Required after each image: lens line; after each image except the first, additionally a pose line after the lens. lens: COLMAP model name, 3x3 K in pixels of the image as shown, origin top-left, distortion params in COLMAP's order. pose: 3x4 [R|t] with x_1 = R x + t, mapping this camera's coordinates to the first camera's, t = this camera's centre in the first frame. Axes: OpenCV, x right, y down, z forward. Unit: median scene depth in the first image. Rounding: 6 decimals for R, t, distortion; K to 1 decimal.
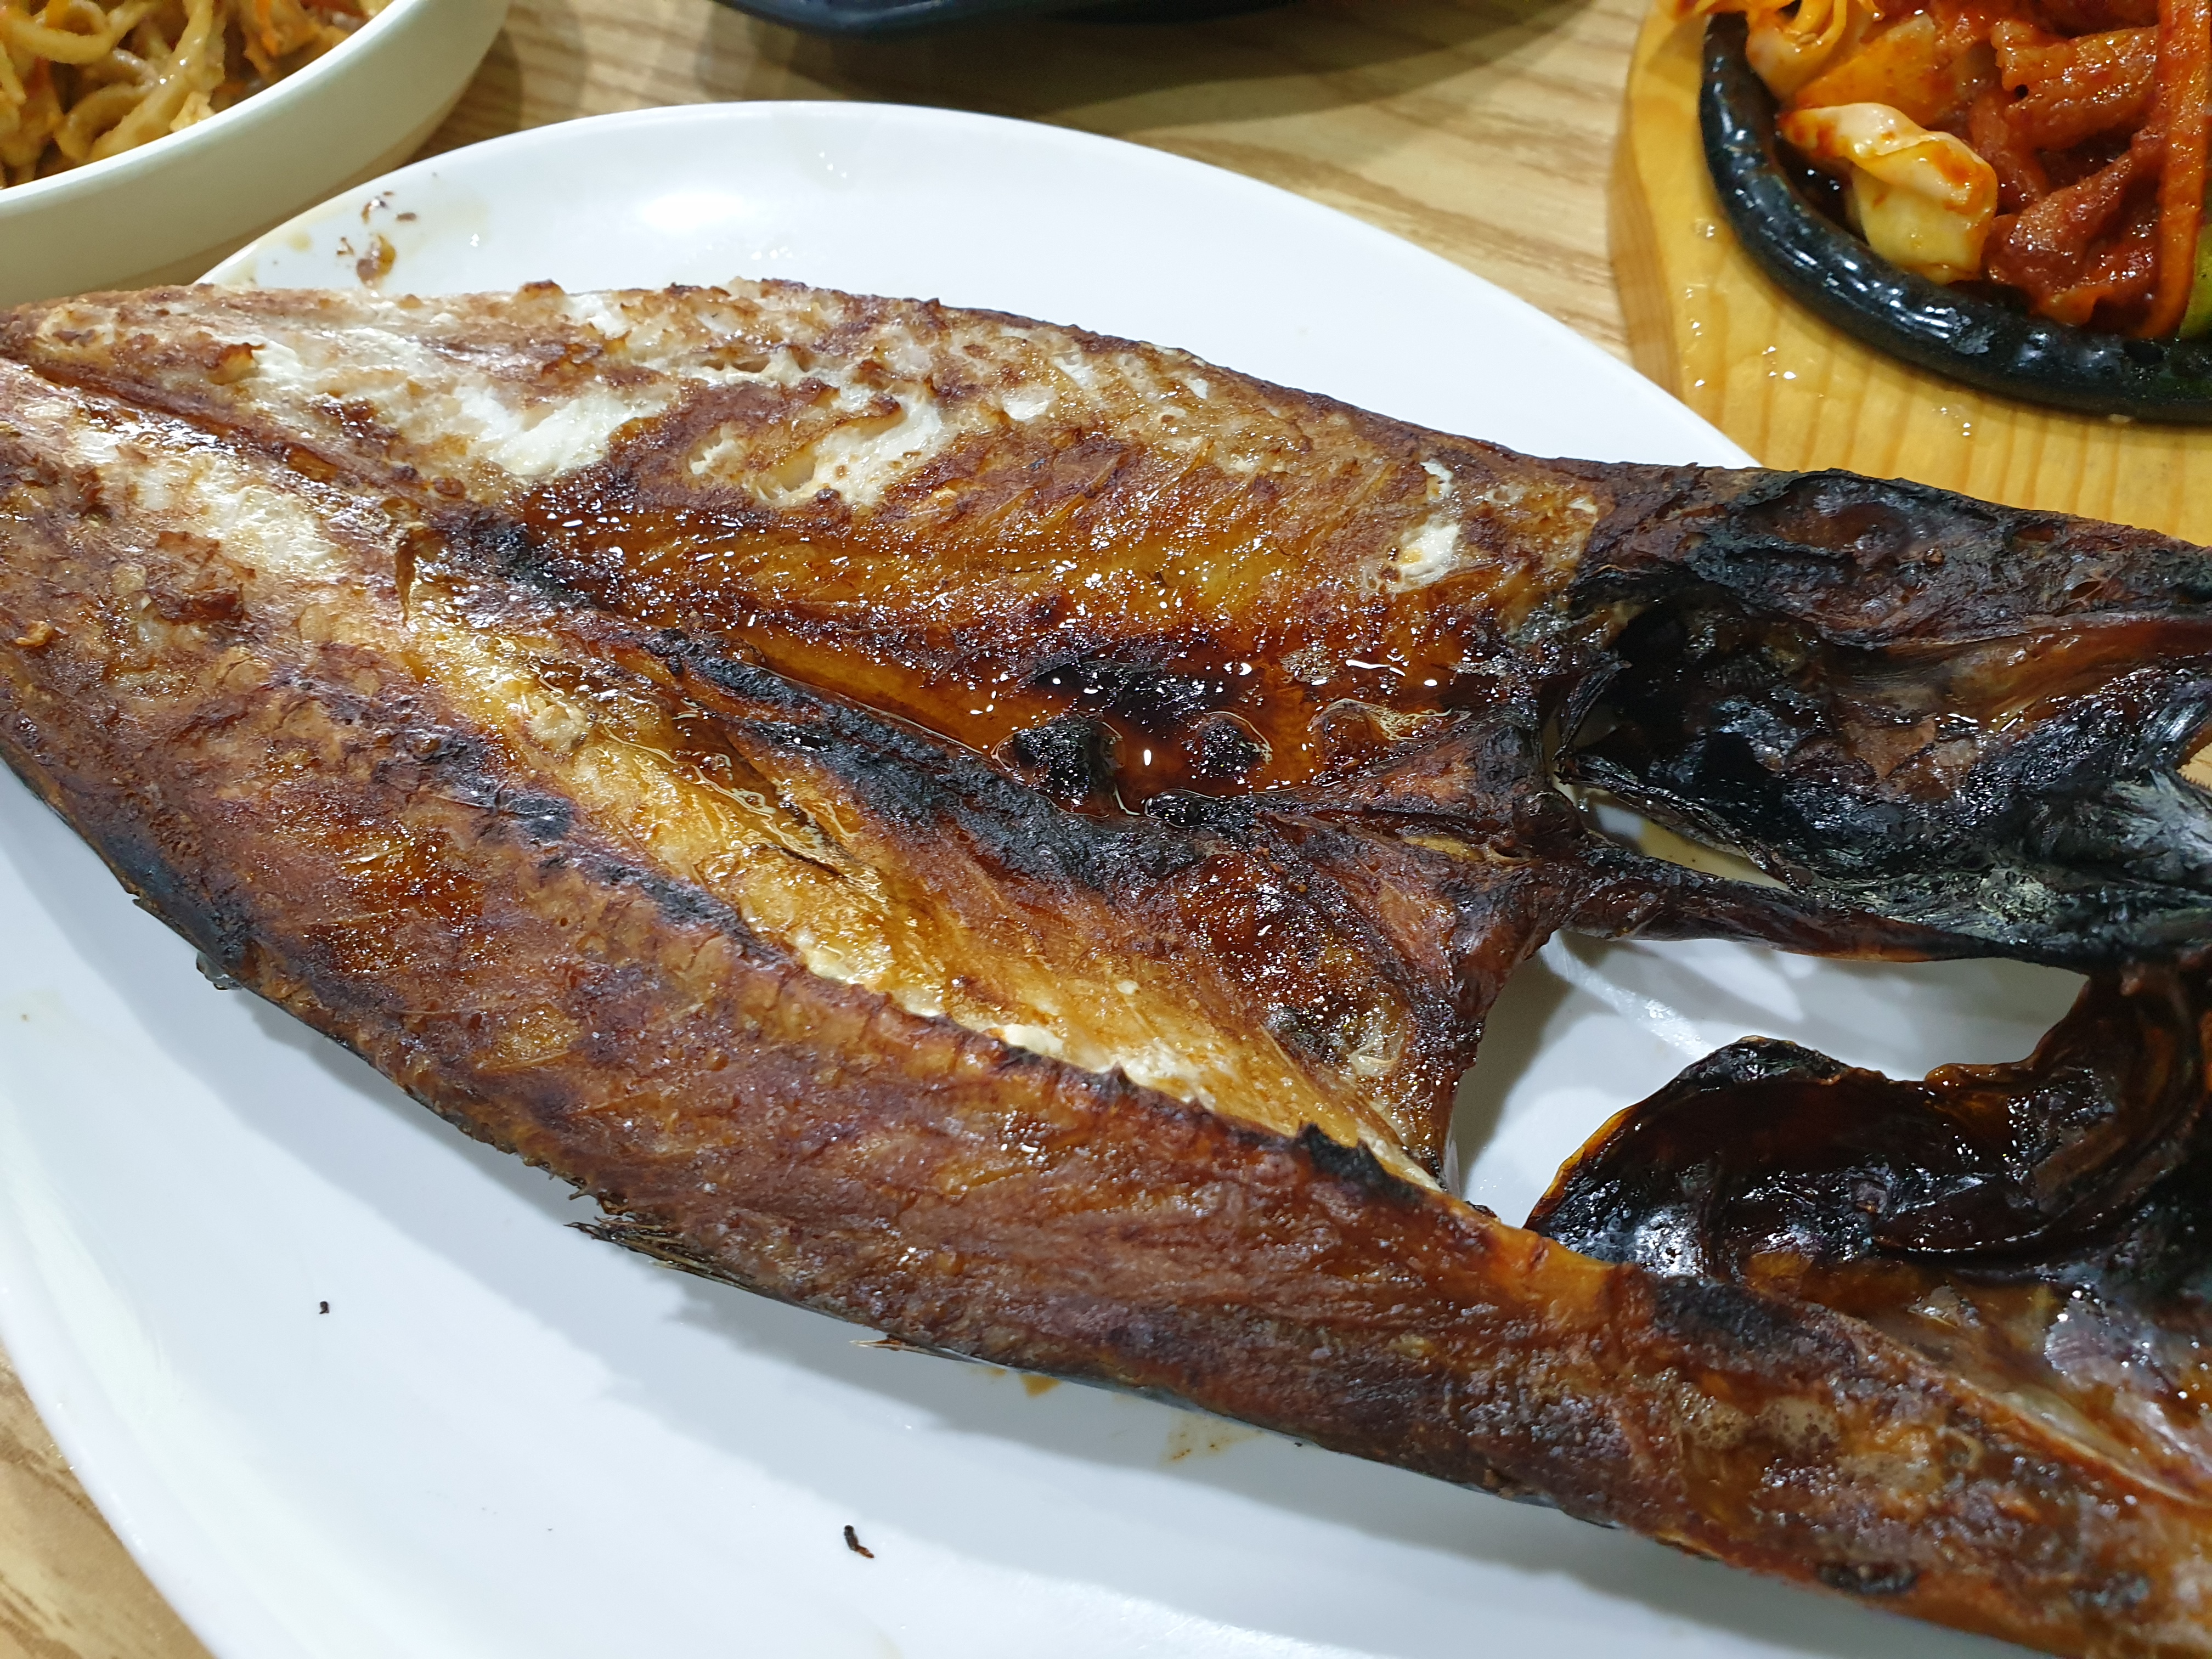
lens RADIAL K [[1741.2, 0, 1106.0], [0, 1741.2, 829.5], [0, 0, 1]] dist [-0.024833, -0.001033]
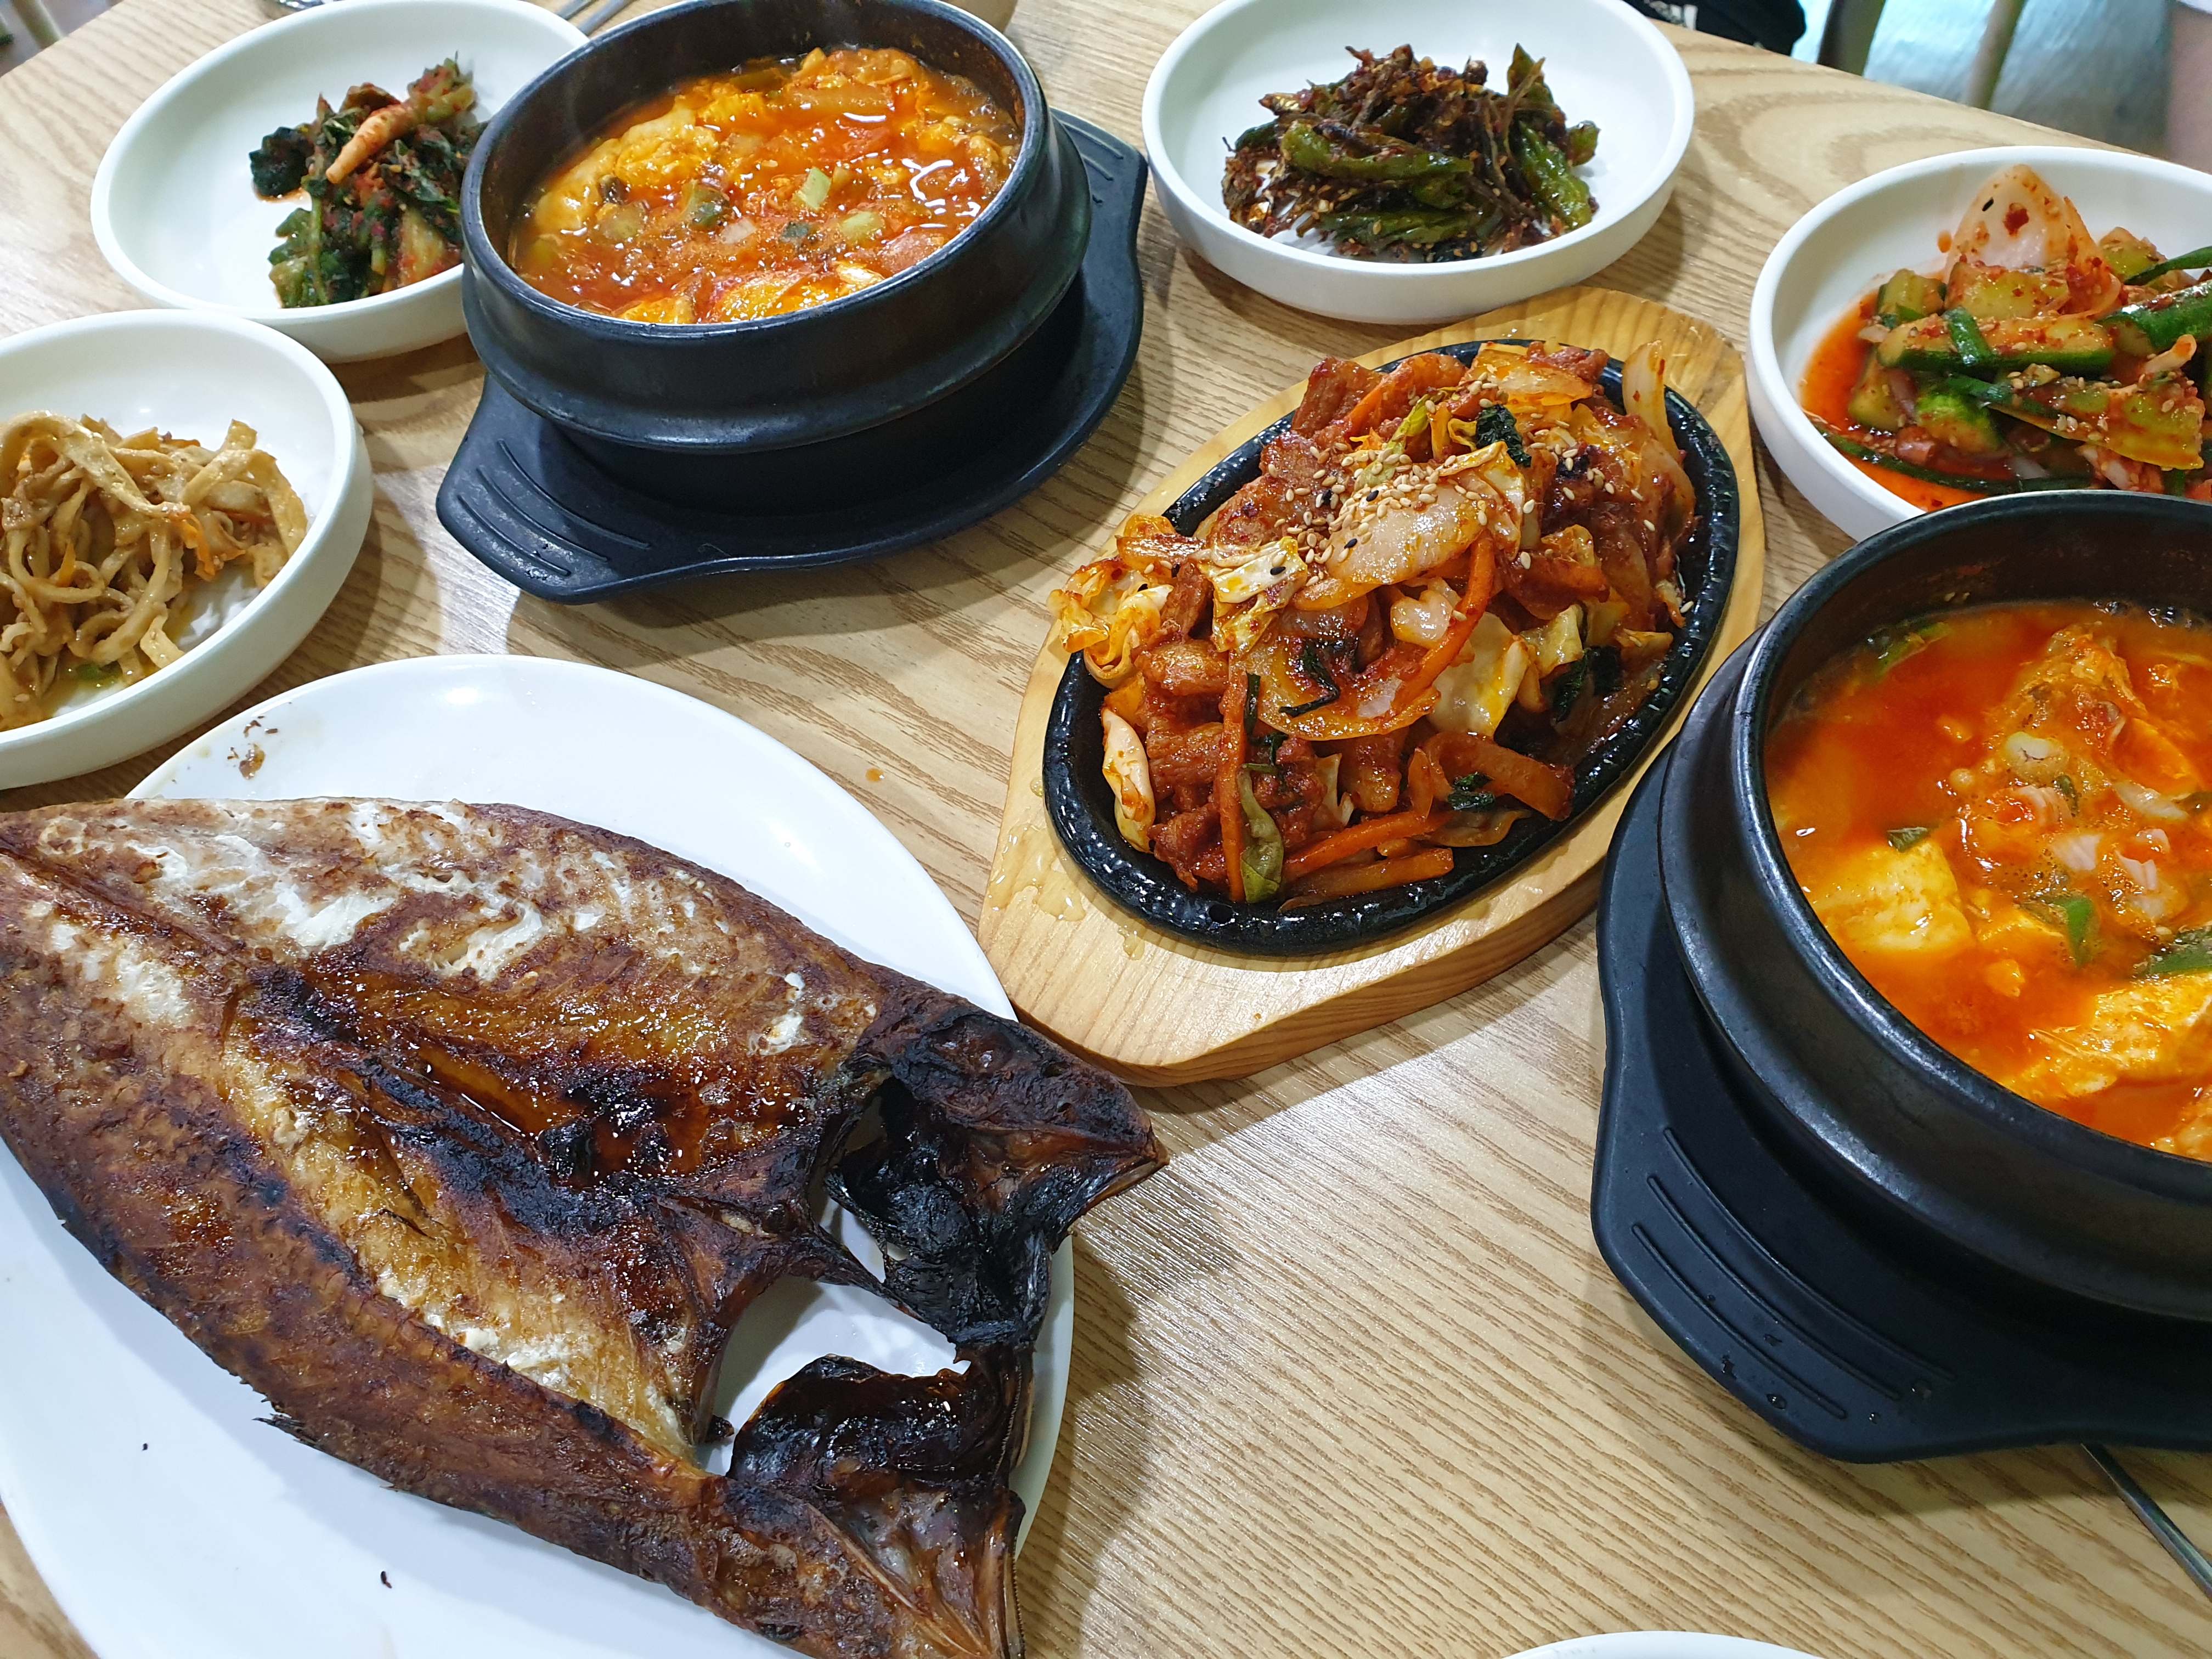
lens RADIAL K [[1642.4, 0, 1109.1], [0, 1642.4, 857.9], [0, 0, 1]] dist [-0.034064, 0.006249]
pose [[0.999038, 0.026121, -0.035213, 0.550962], [-0.025190, 0.999328, 0.026616, -0.376462], [0.035885, -0.025703, 0.999025, -0.630116]]
